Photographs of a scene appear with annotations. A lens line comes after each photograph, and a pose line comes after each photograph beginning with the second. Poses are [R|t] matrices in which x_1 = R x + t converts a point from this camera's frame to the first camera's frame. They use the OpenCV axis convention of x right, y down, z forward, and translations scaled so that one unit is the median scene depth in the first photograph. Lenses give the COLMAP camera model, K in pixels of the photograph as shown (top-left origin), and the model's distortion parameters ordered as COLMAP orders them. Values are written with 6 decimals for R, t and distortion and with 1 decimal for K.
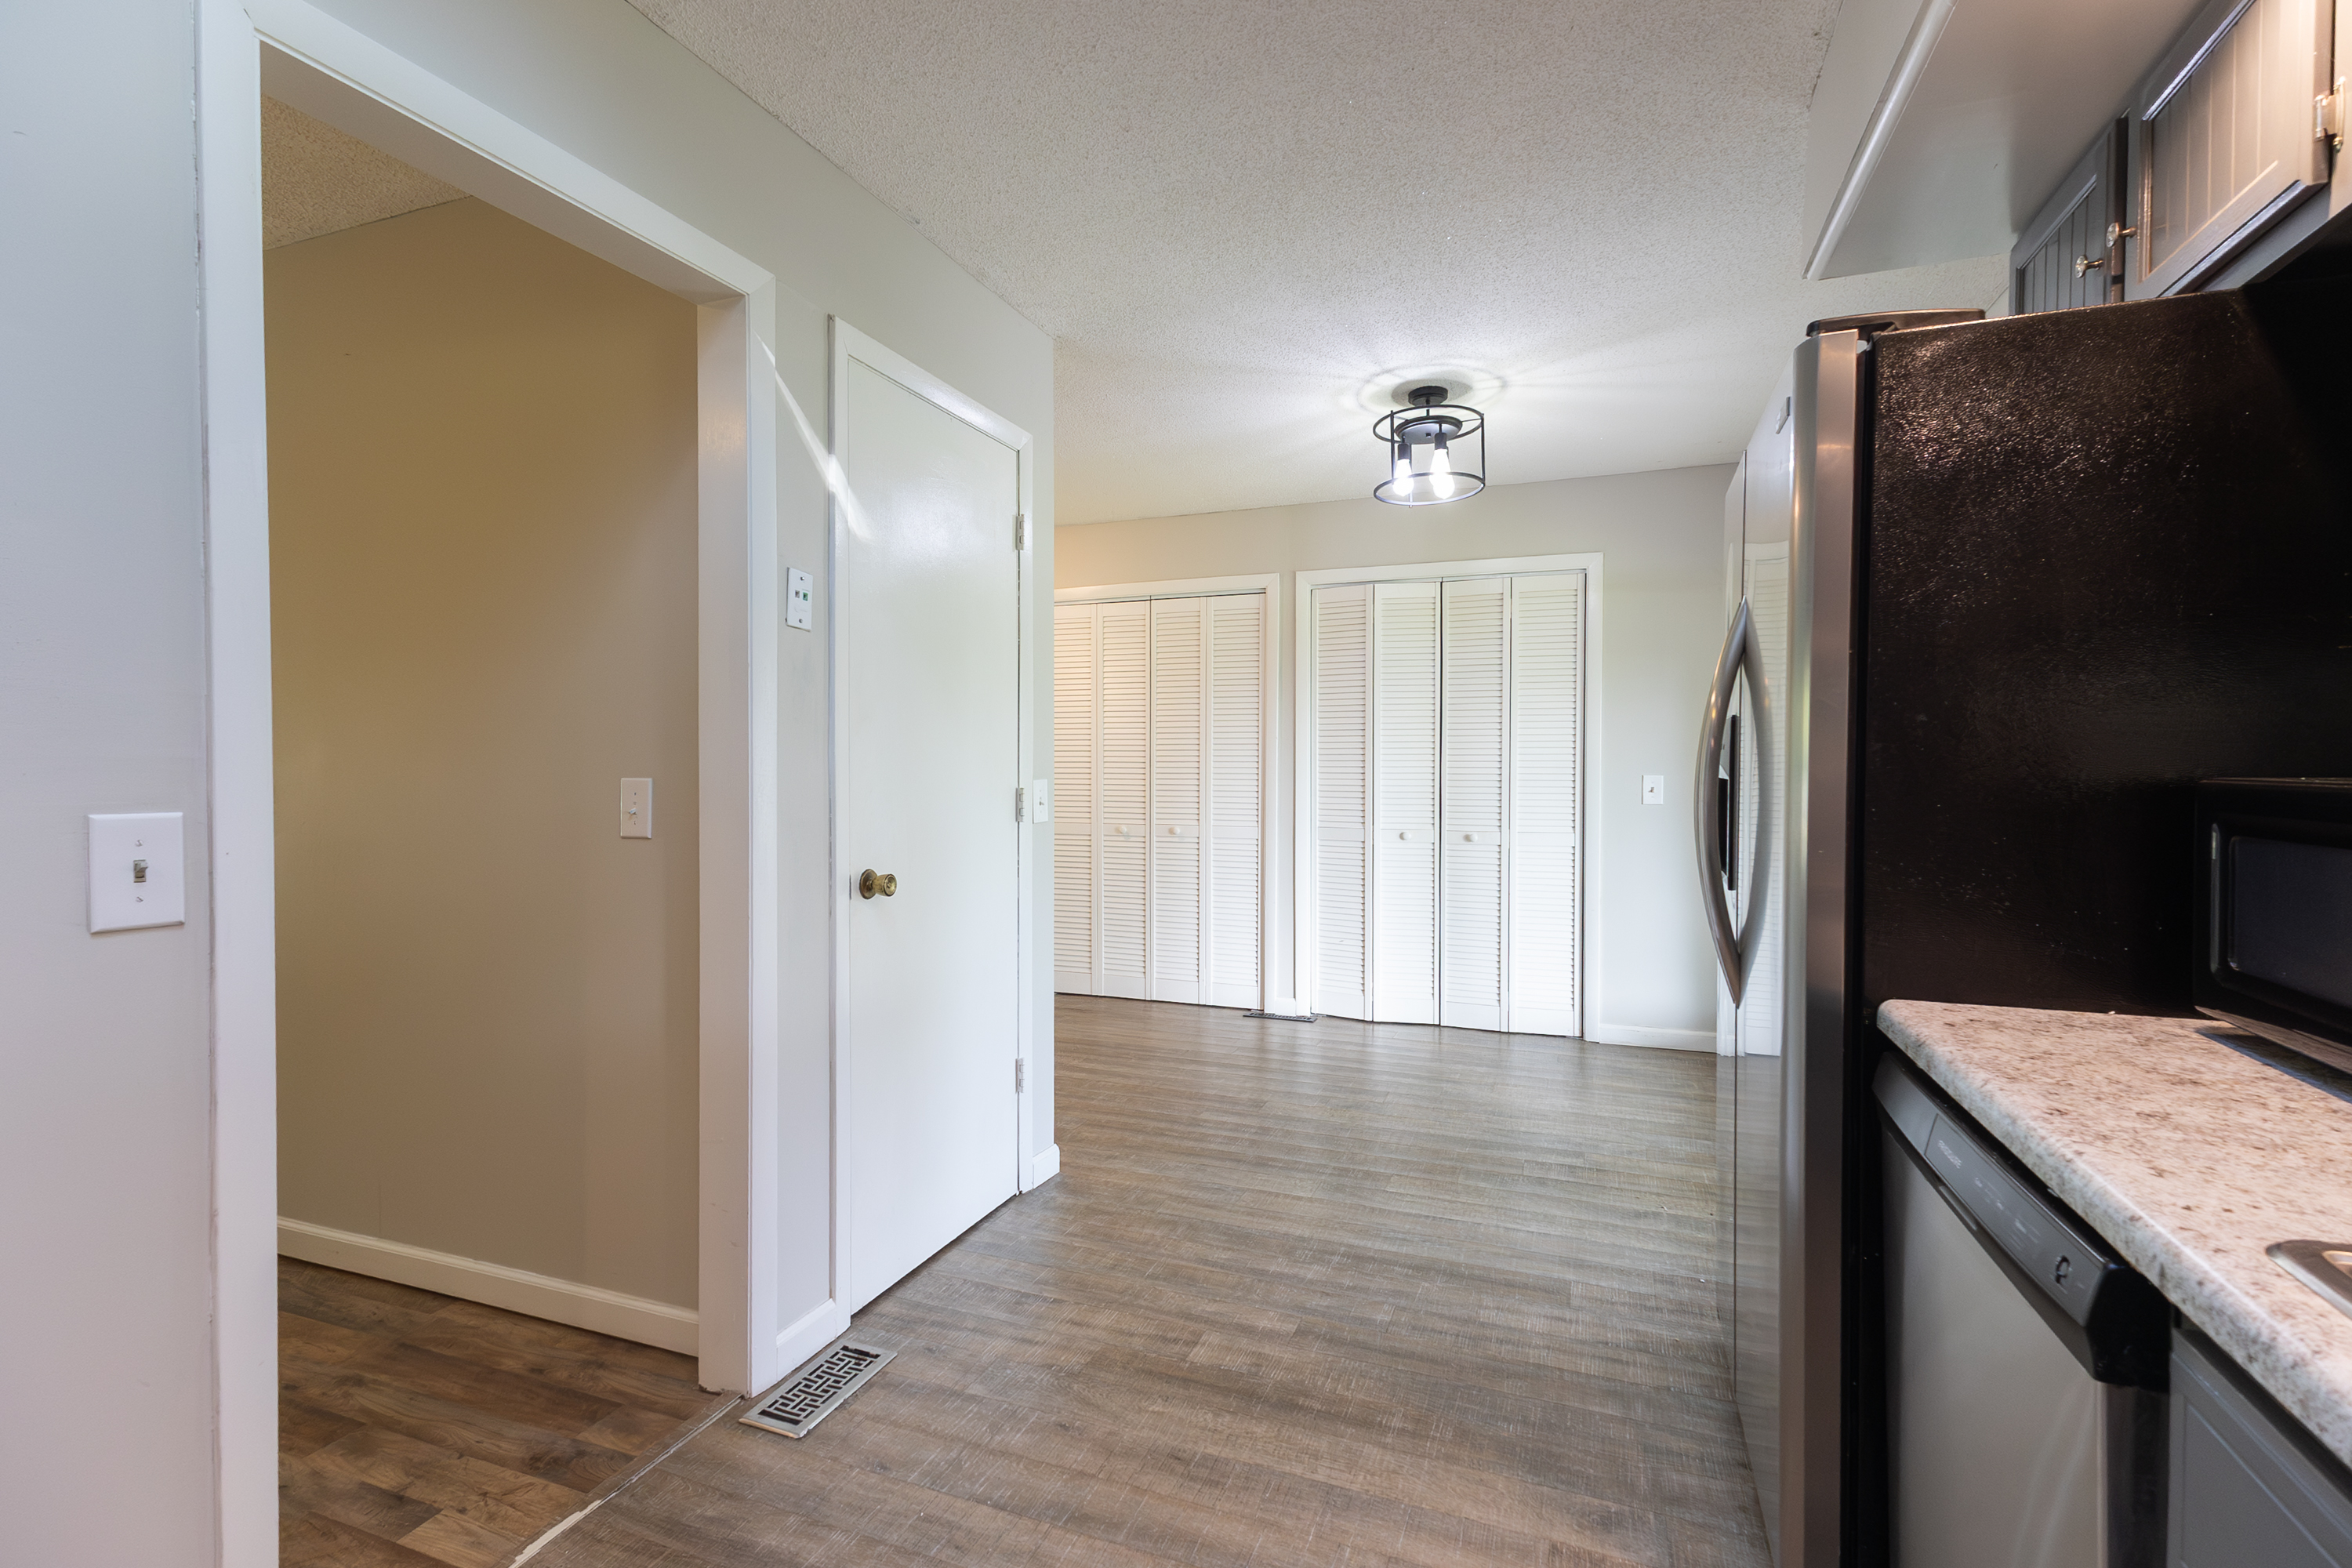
lens RADIAL K [[1089.3, 0, 1176.0], [0, 1089.3, 787.5], [0, 0, 1]] dist [0.019986, -0.003854]
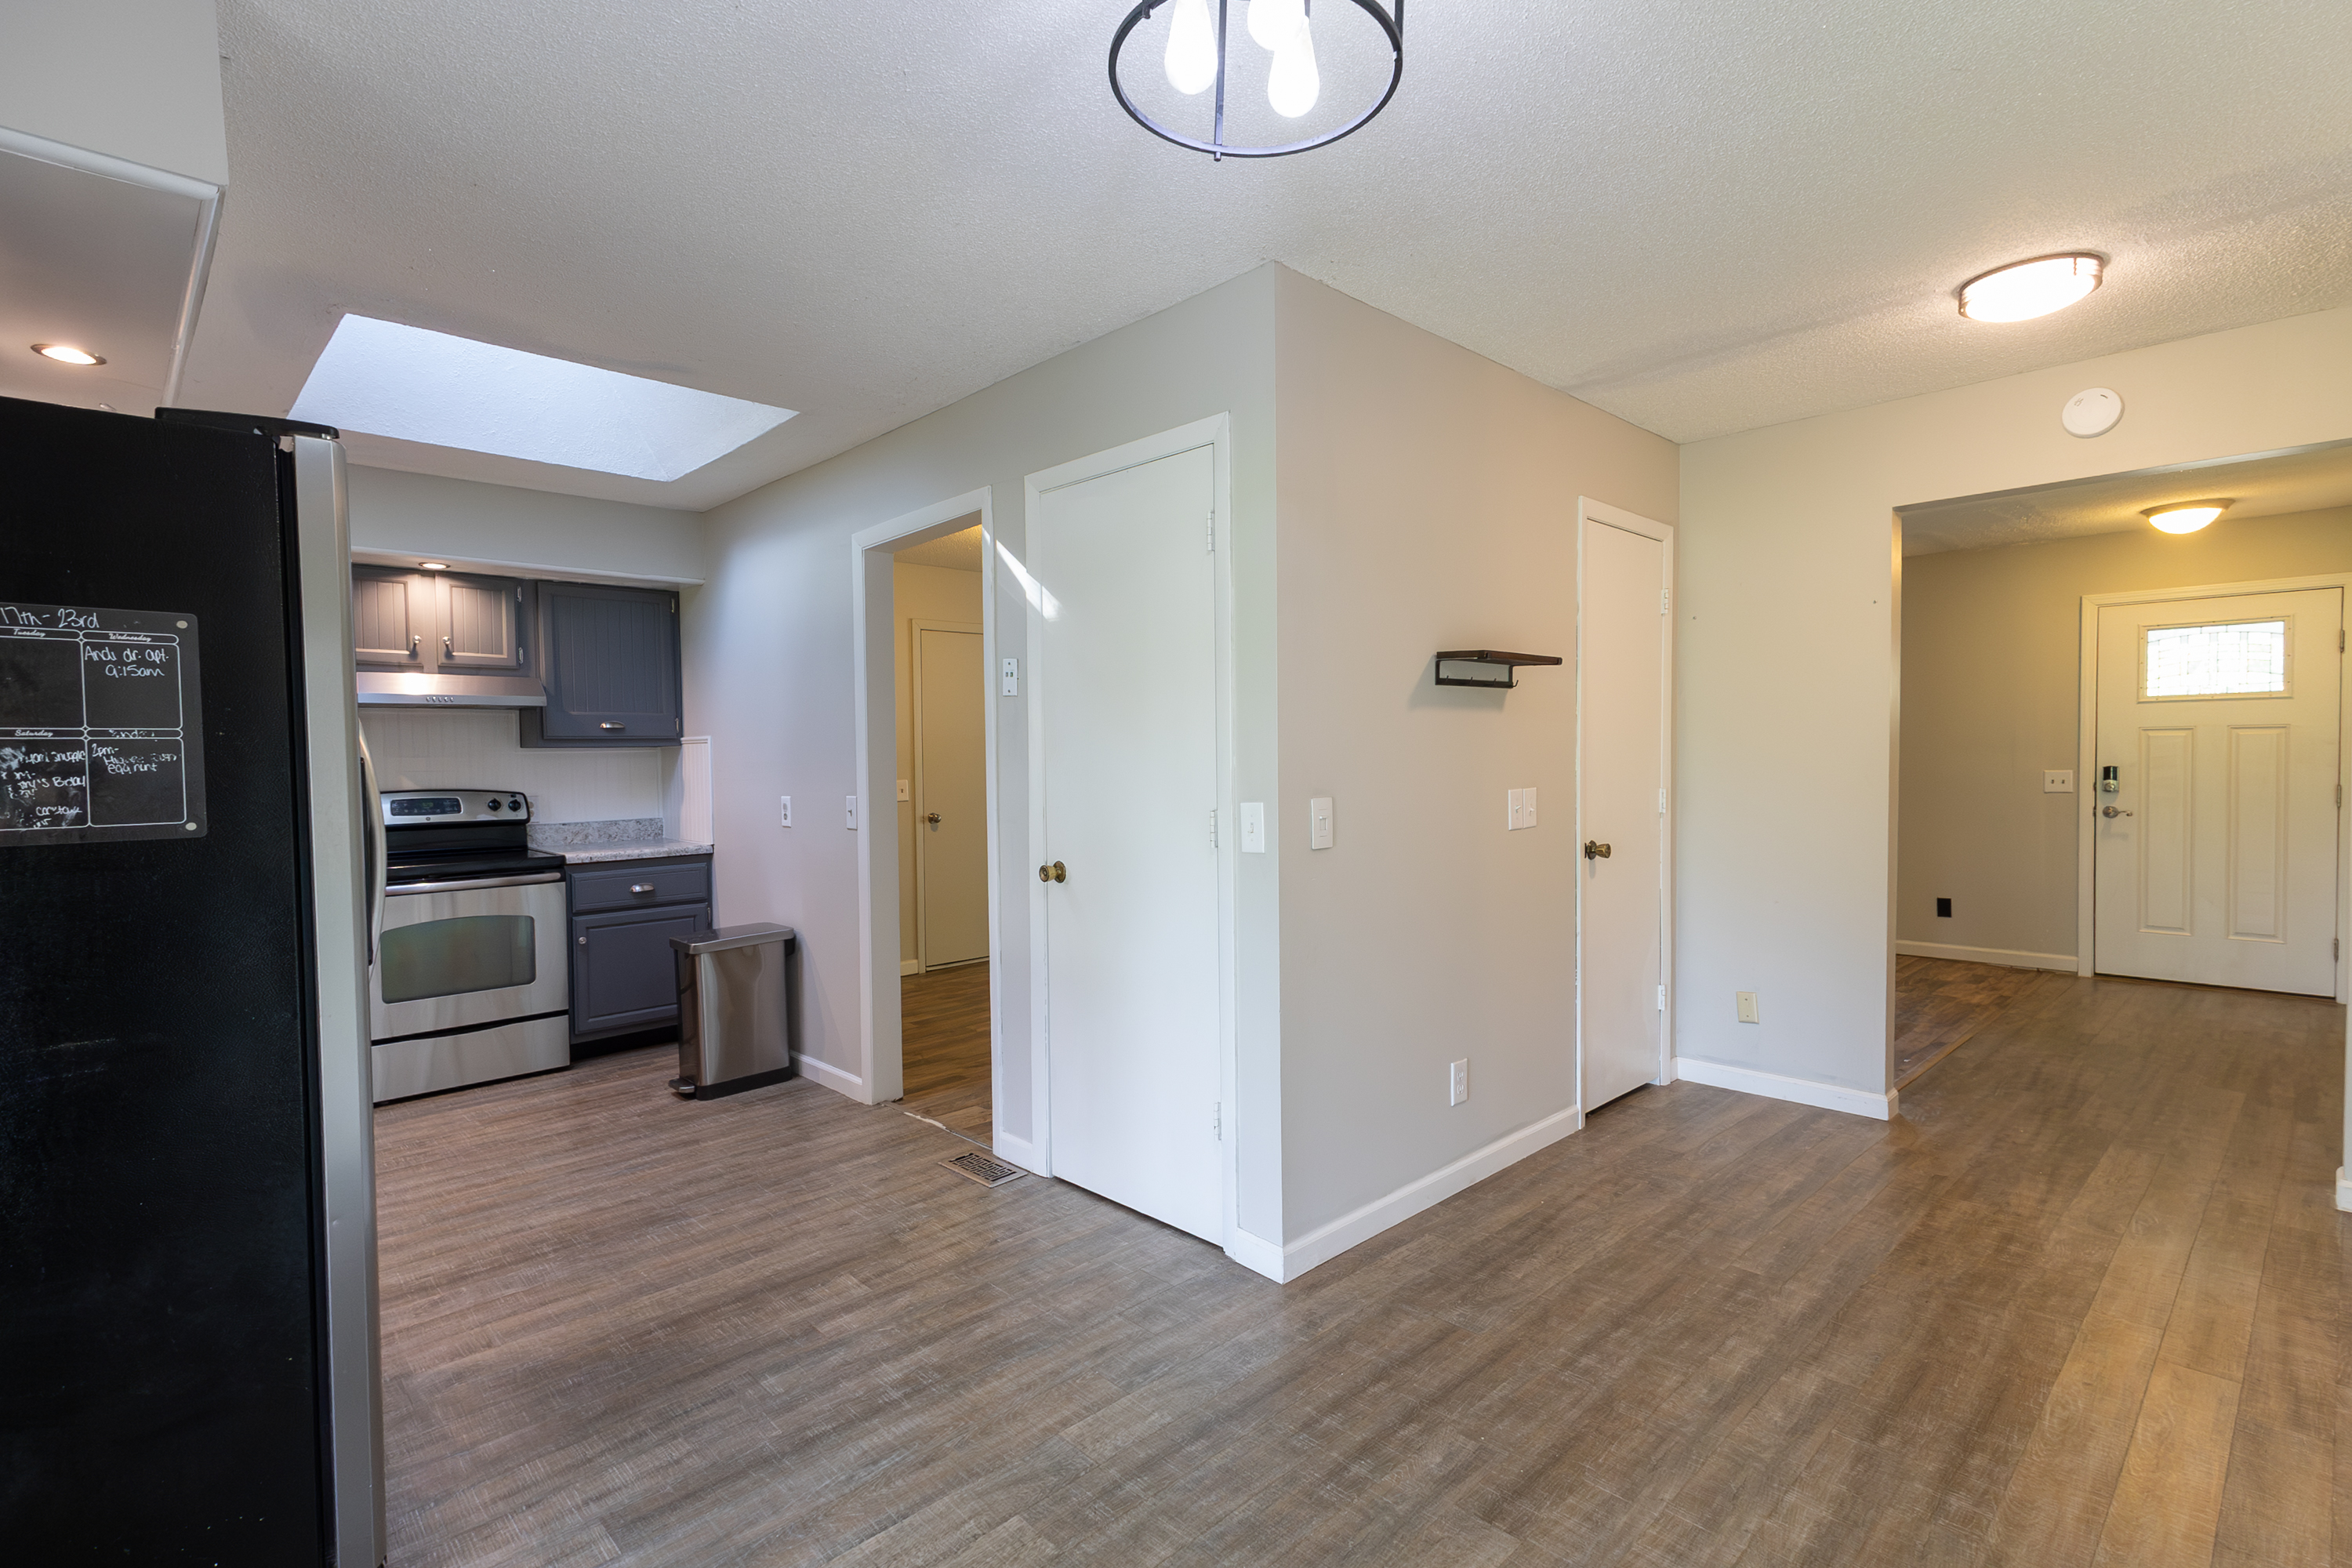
lens RADIAL K [[1089.3, 0, 1176.0], [0, 1089.3, 787.5], [0, 0, 1]] dist [0.019986, -0.003854]
pose [[-0.420530, 0.031790, -0.906722, 0.443210], [-0.003479, 0.999322, 0.036651, -0.033437], [0.907272, 0.018567, -0.420134, 0.854225]]
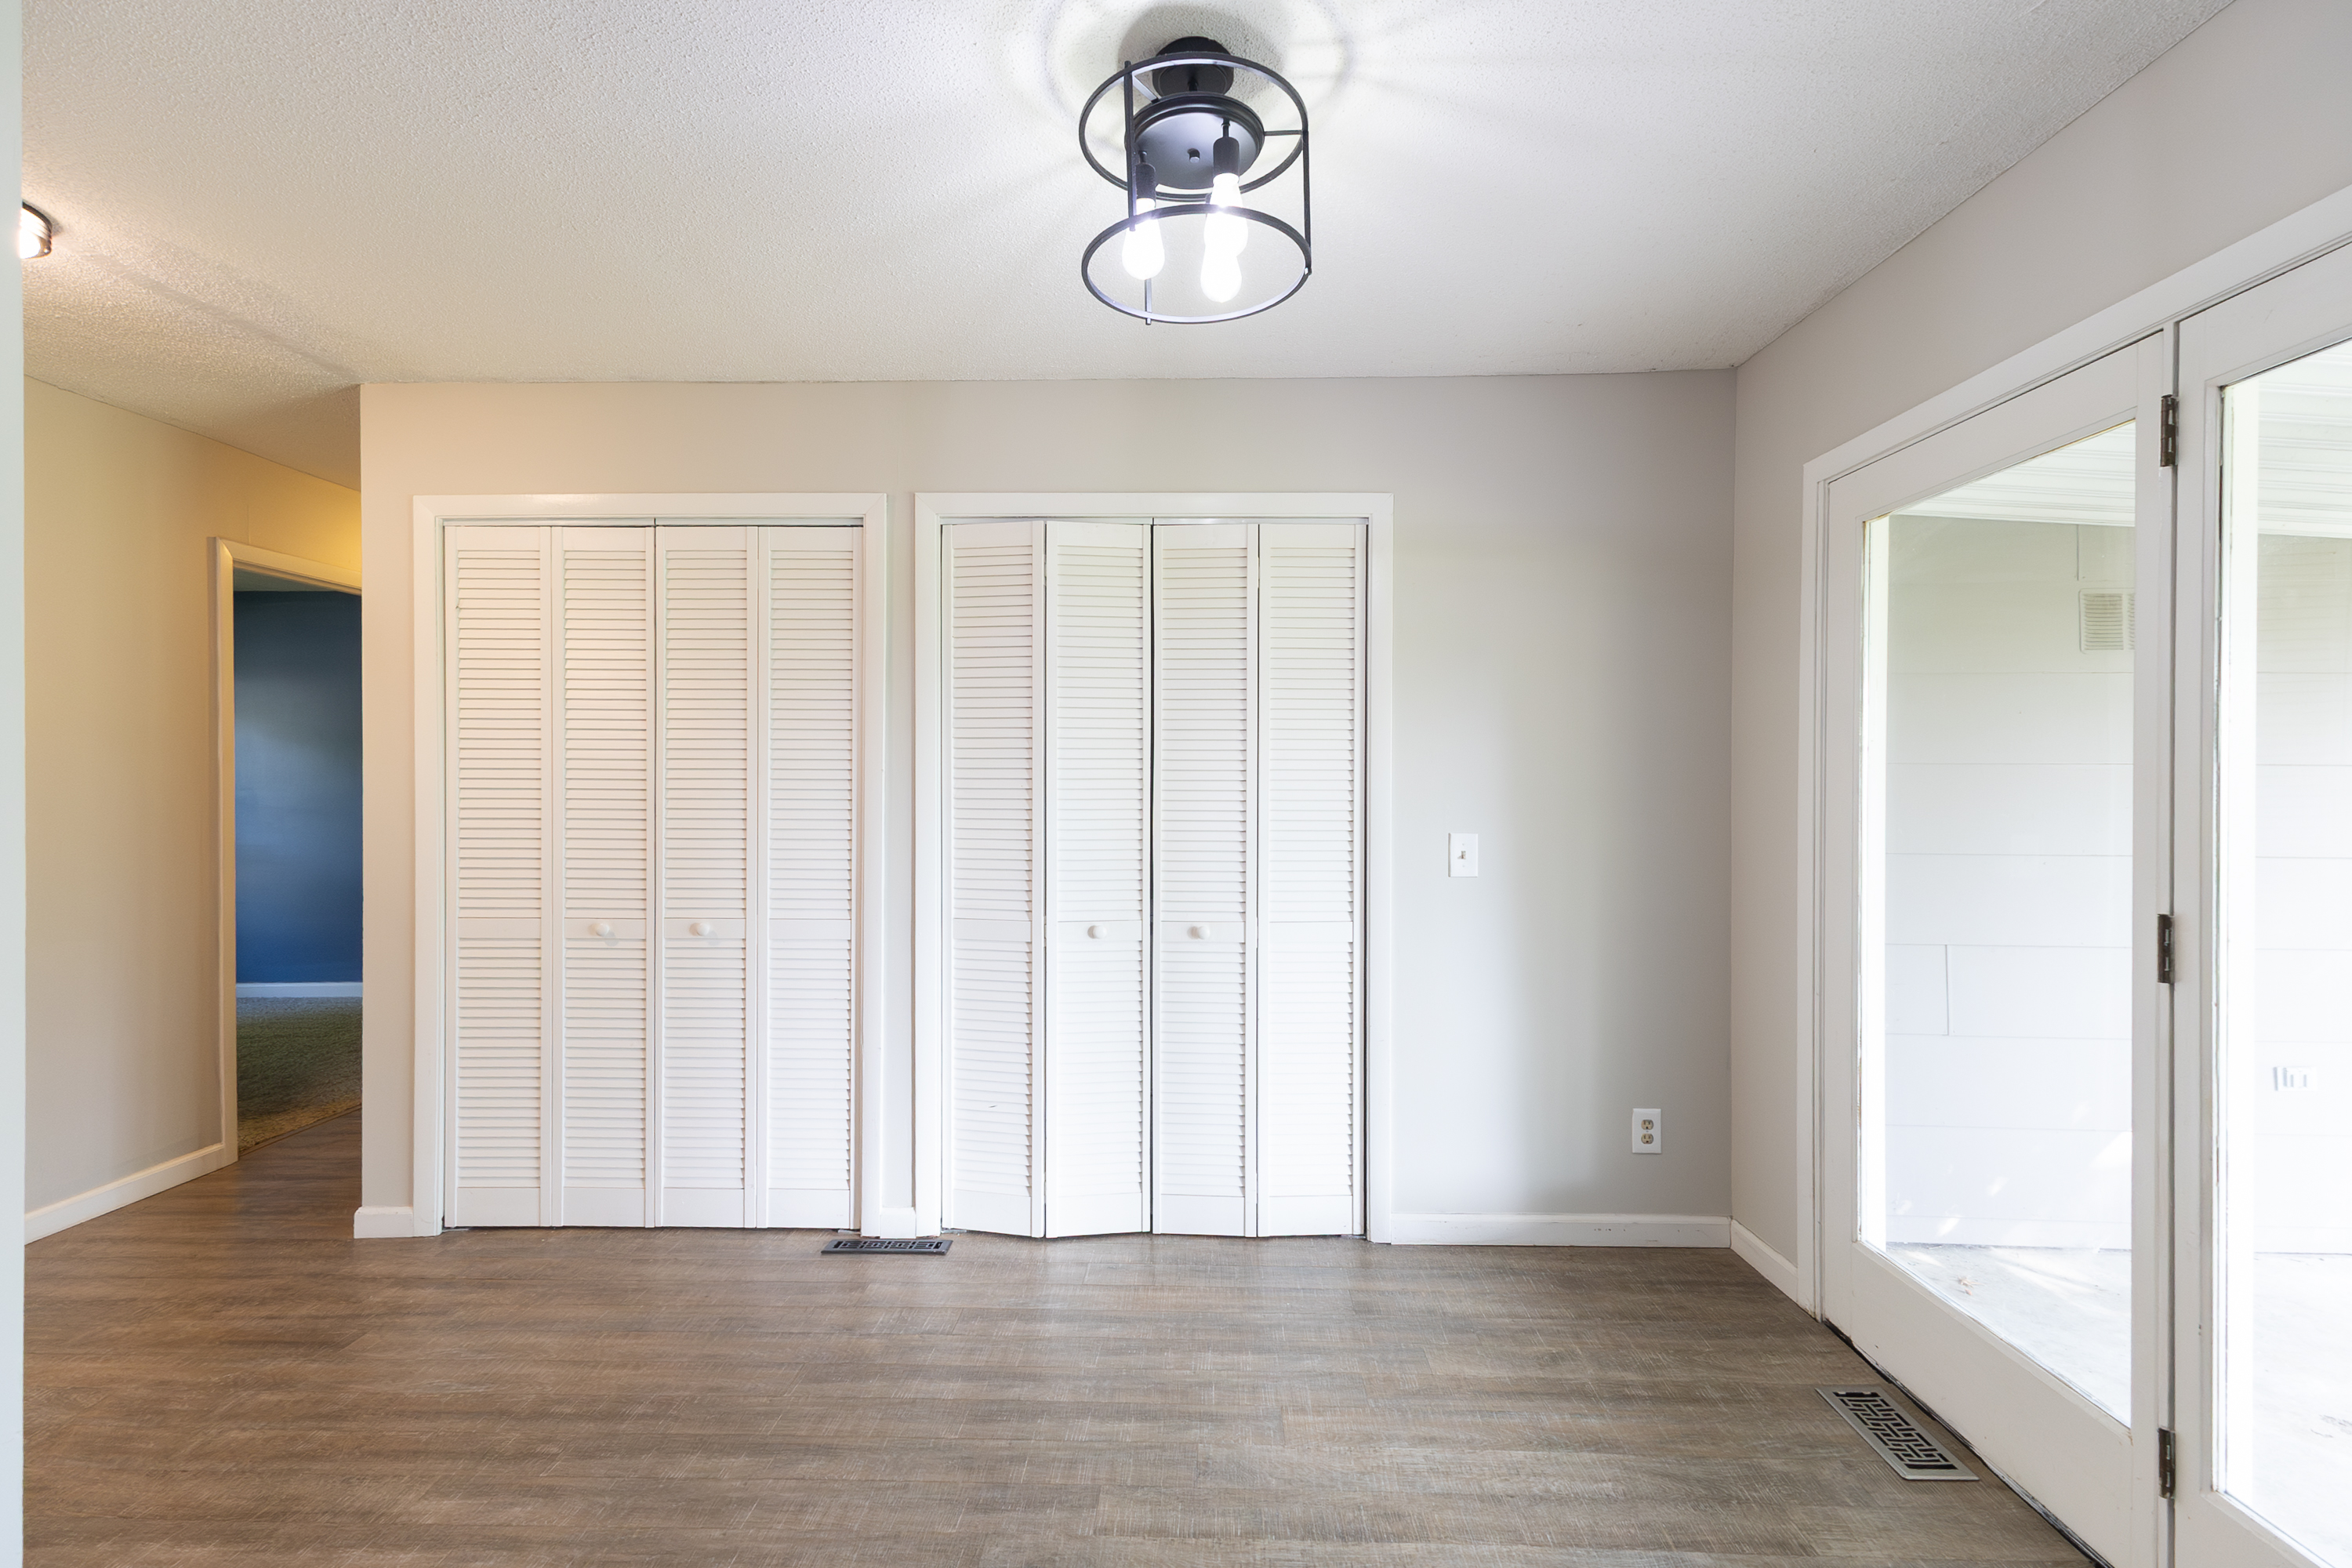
lens RADIAL K [[1089.3, 0, 1176.0], [0, 1089.3, 787.5], [0, 0, 1]] dist [0.019986, -0.003854]
pose [[0.942611, -0.000762, 0.333892, 0.048658], [0.003719, 0.999959, -0.008218, -0.033356], [-0.333872, 0.008989, 0.942576, 0.422811]]
